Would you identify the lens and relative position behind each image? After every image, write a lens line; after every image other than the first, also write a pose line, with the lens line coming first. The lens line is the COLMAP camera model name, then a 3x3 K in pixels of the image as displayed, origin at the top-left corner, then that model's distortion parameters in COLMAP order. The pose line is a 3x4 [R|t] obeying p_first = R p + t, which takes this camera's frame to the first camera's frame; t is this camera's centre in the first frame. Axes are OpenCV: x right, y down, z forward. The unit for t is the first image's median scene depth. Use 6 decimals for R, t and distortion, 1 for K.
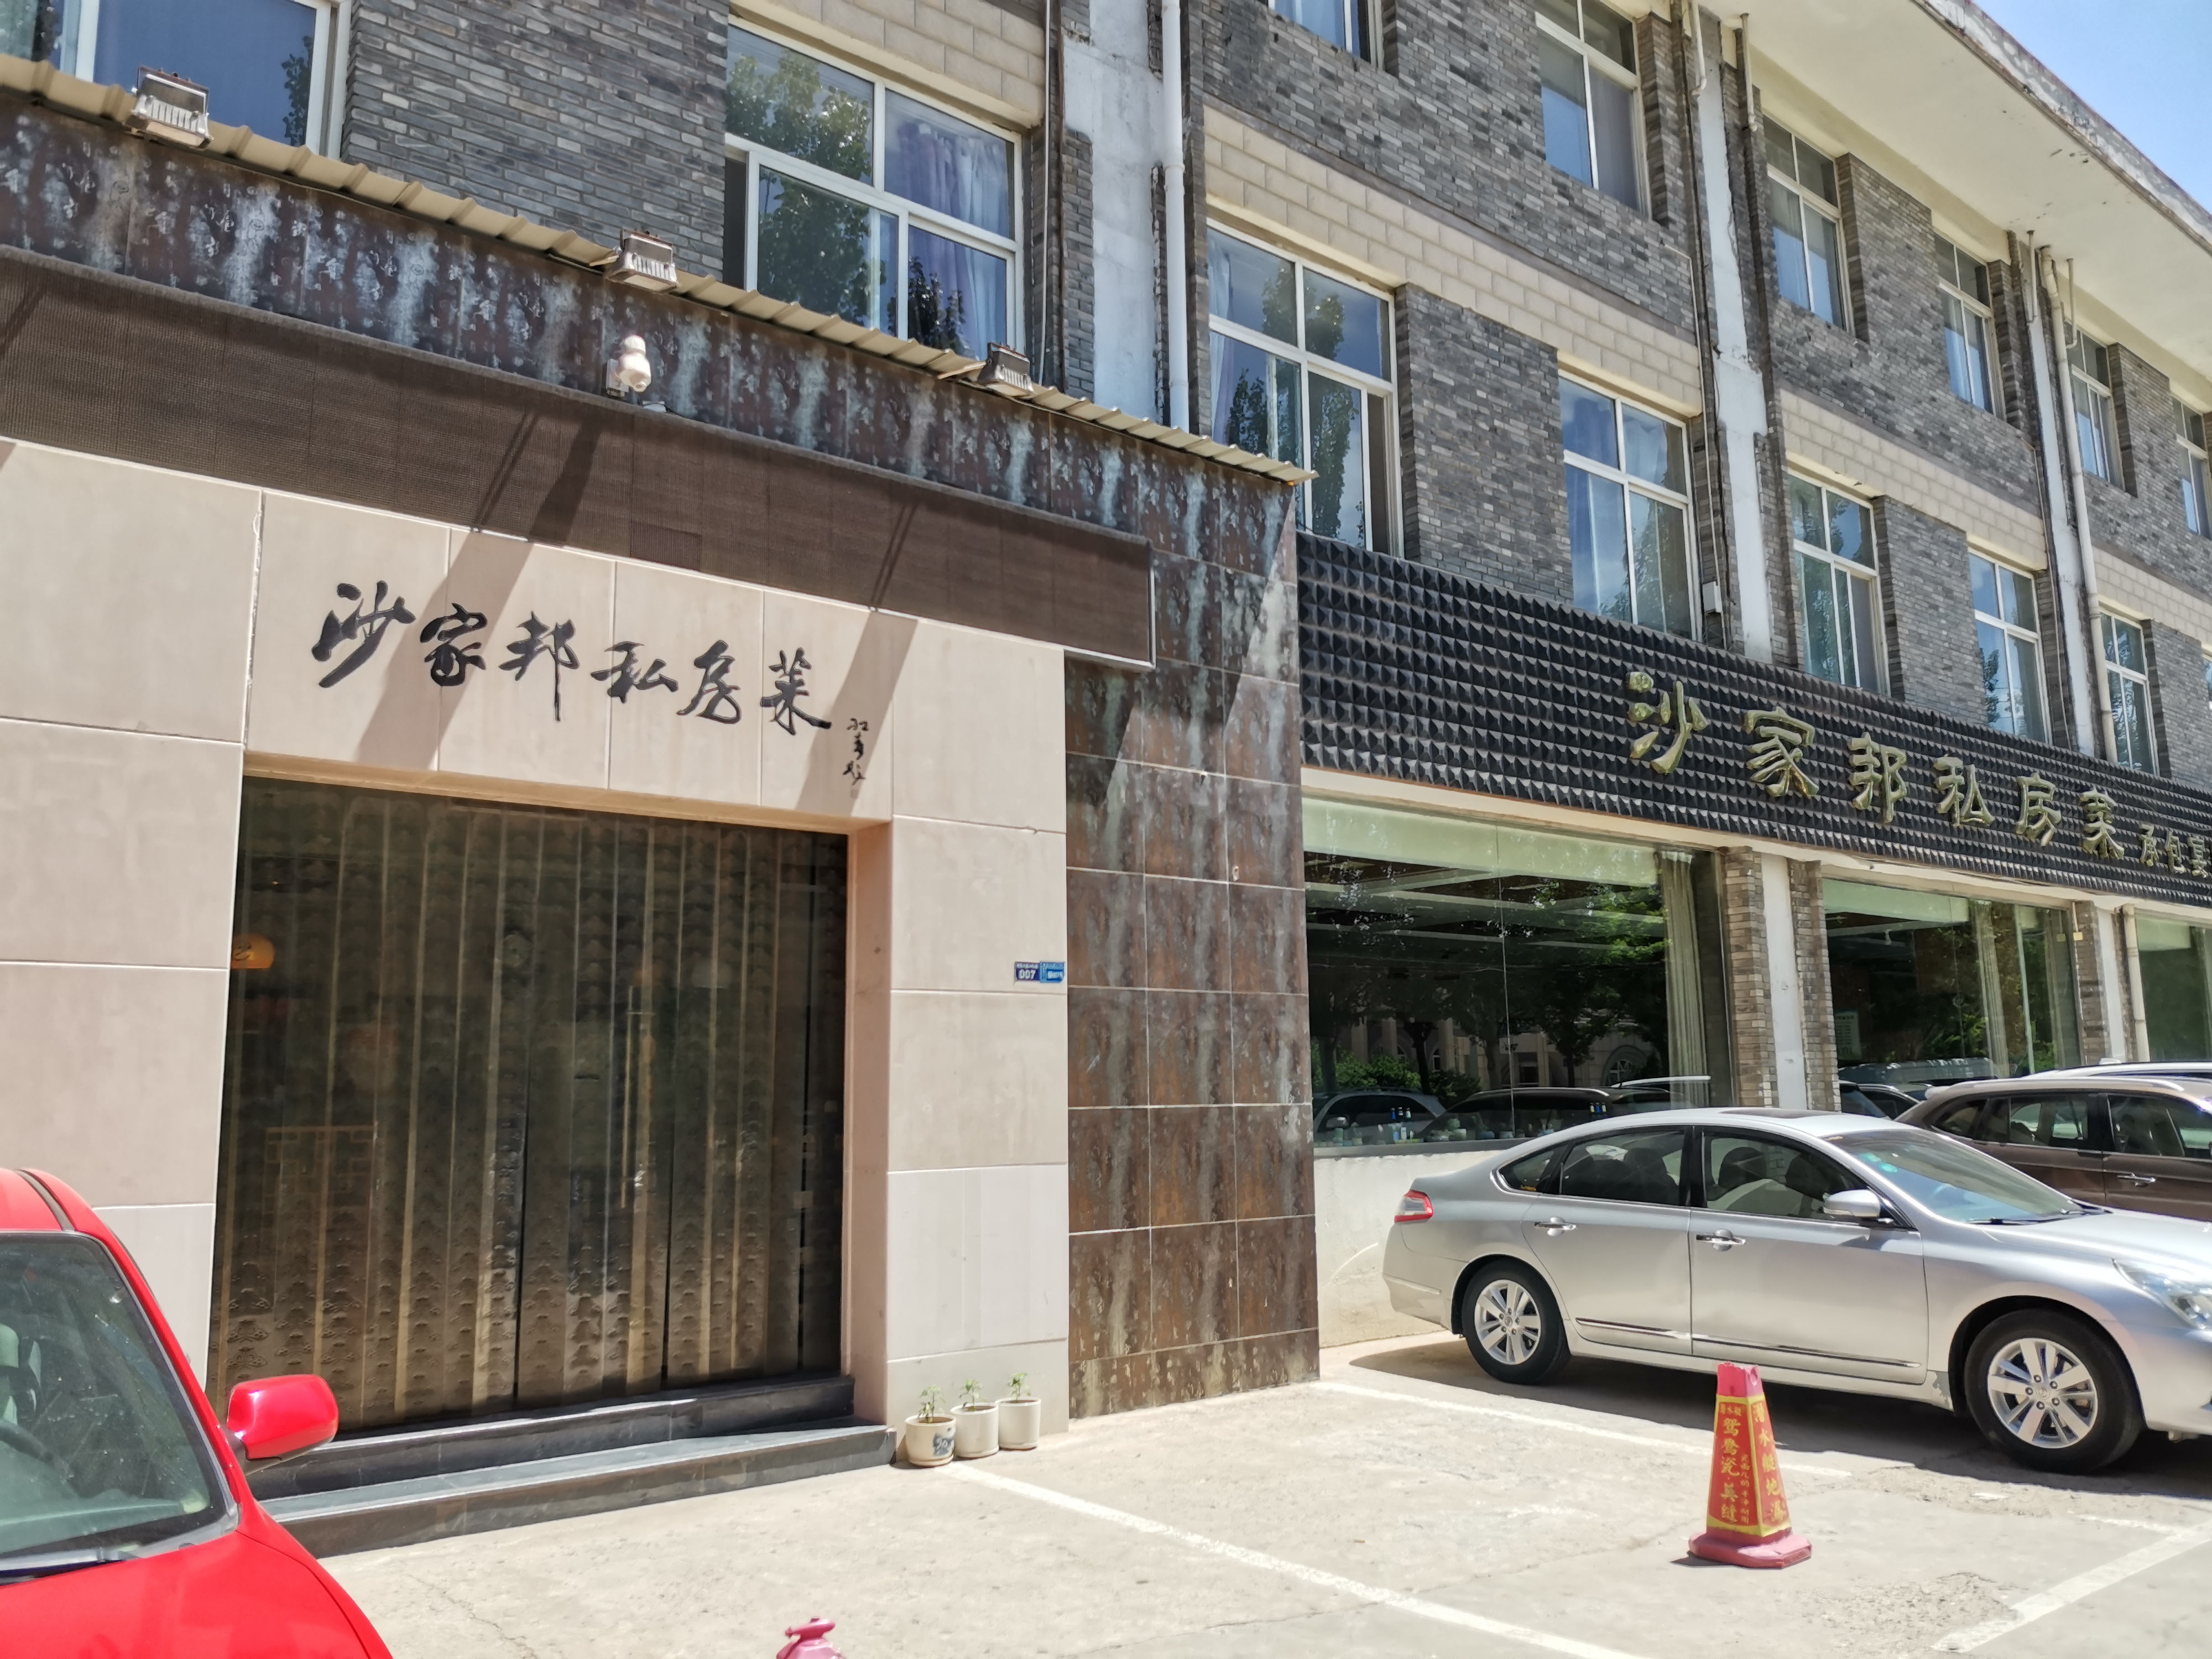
lens RADIAL K [[1658.1, 0, 1108.5], [0, 1658.1, 803.5], [0, 0, 1]] dist [-0.007223, -0.032780]
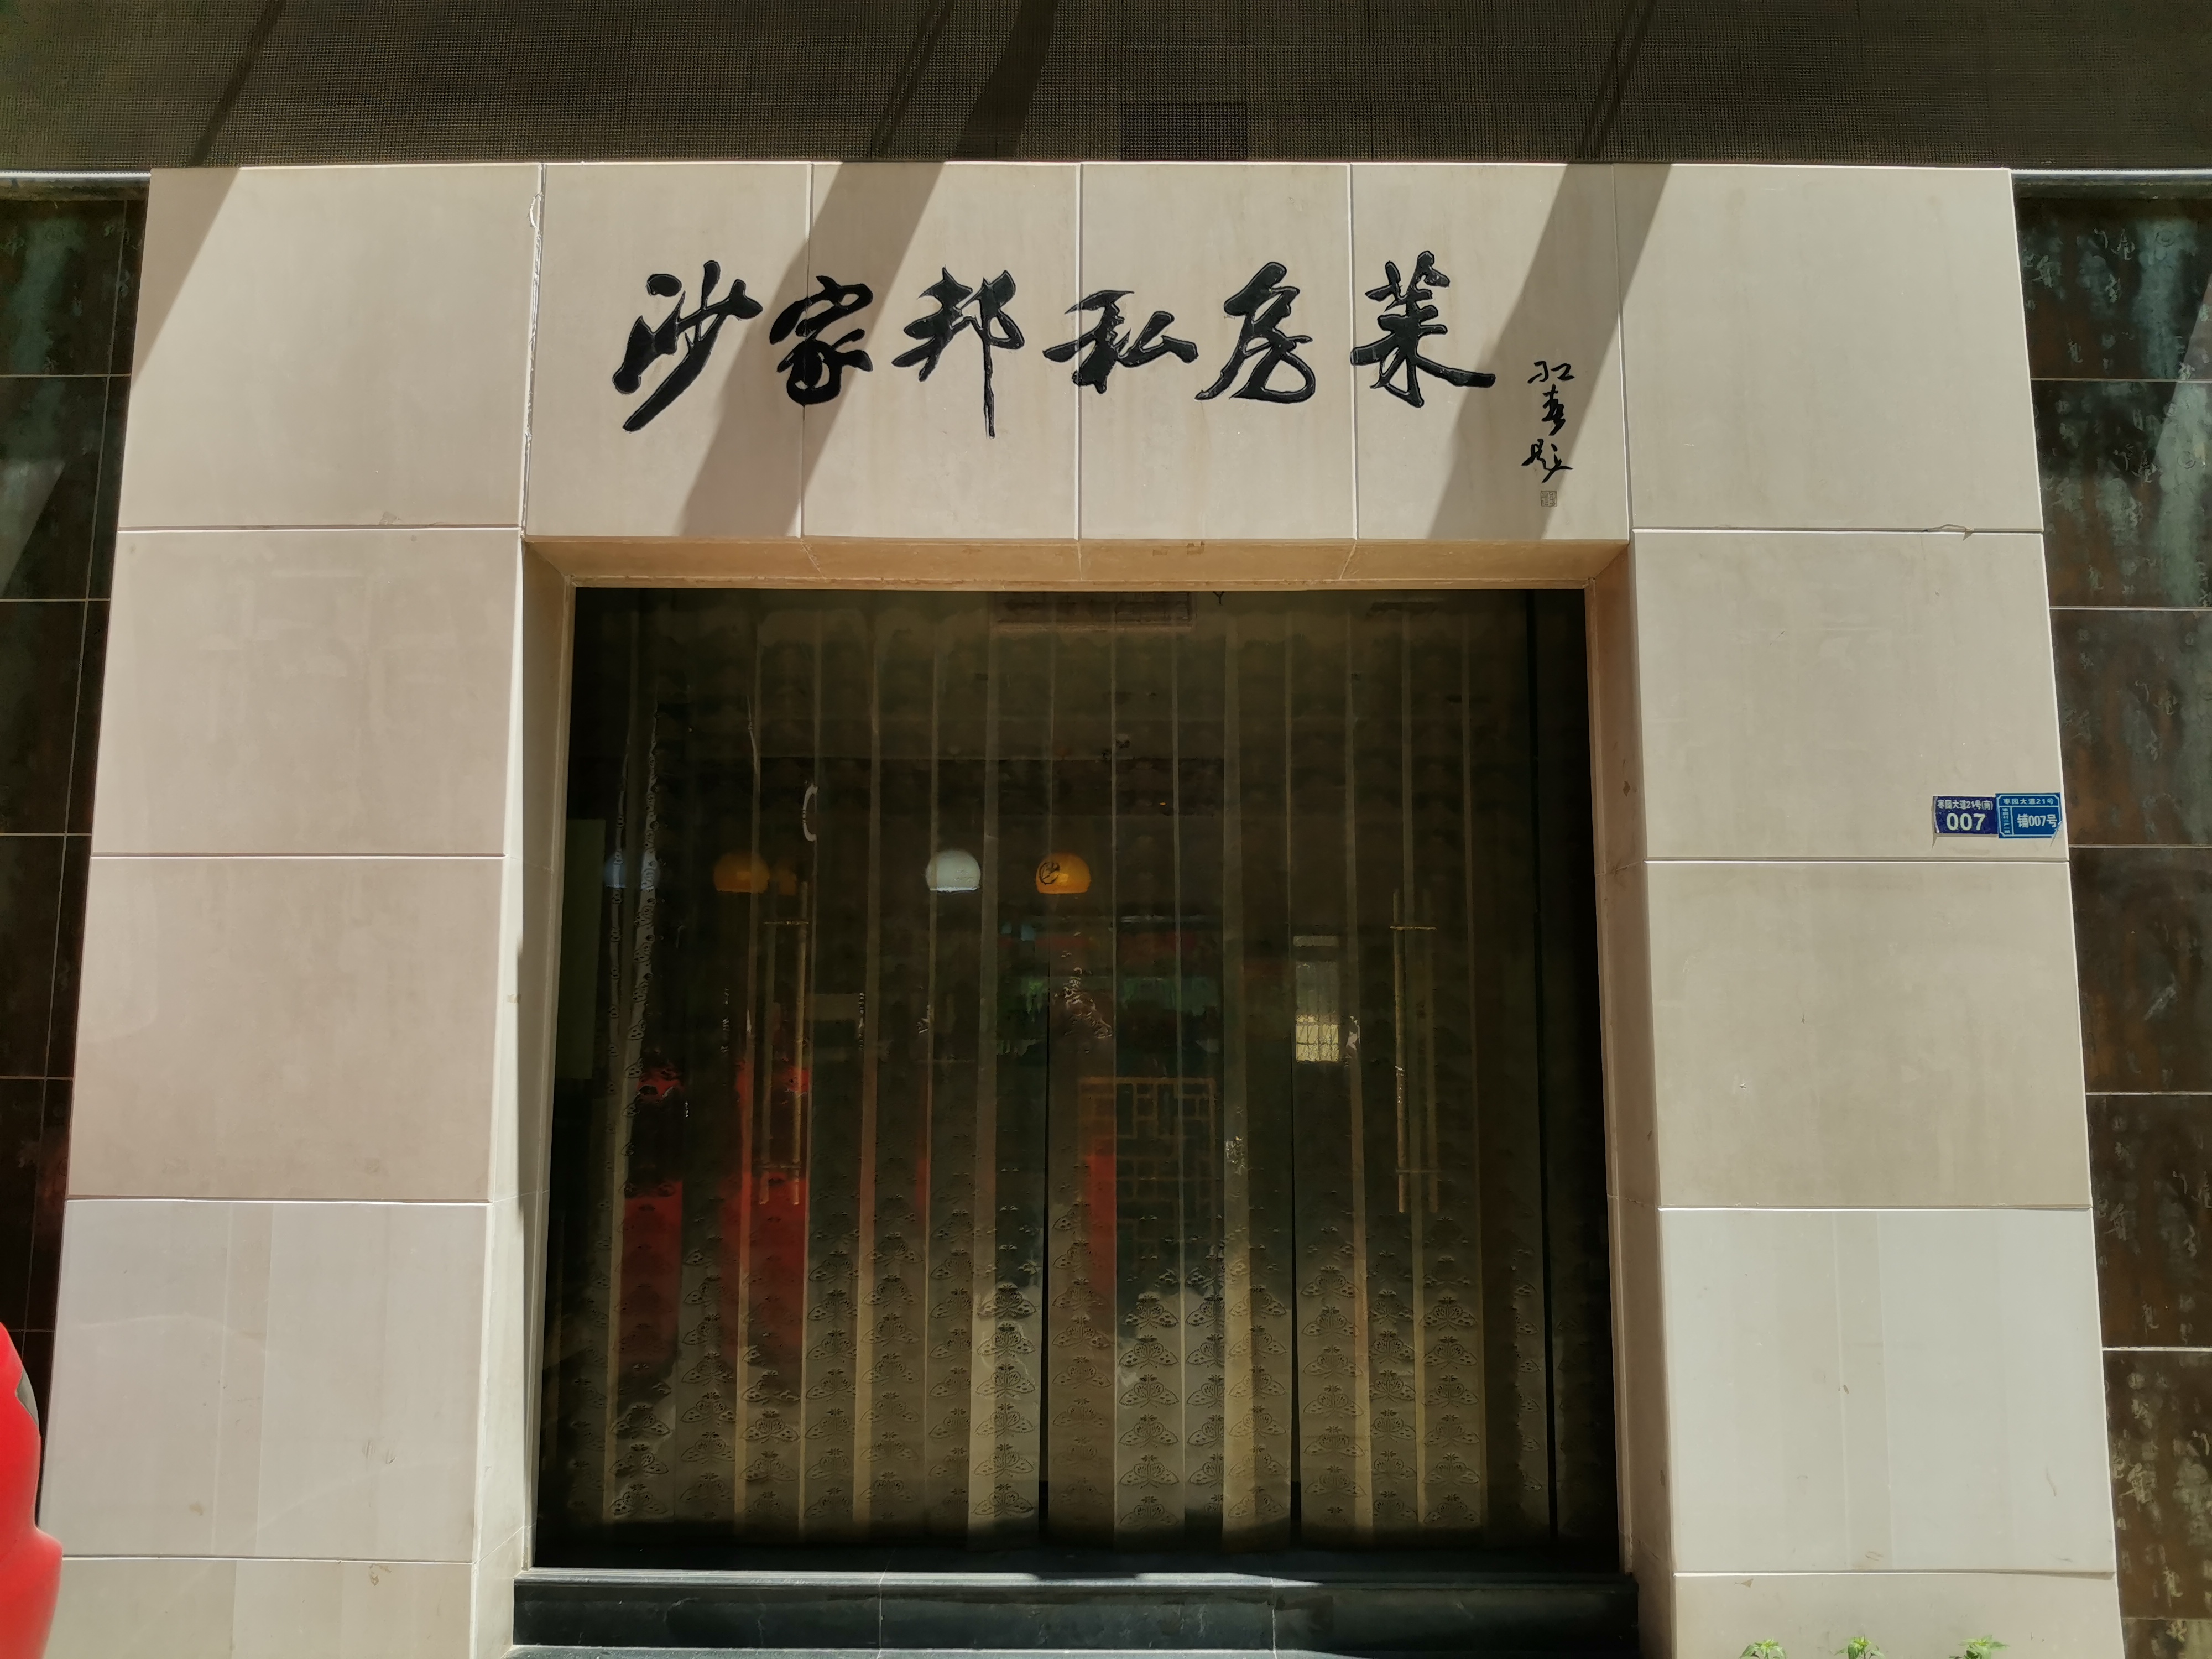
lens RADIAL K [[1658.1, 0, 1108.5], [0, 1658.1, 803.5], [0, 0, 1]] dist [-0.007223, -0.032780]
pose [[0.773418, -0.066573, -0.630390, 0.069963], [0.092534, 0.995674, 0.008381, 0.077760], [0.627106, -0.064815, 0.776233, 0.511628]]
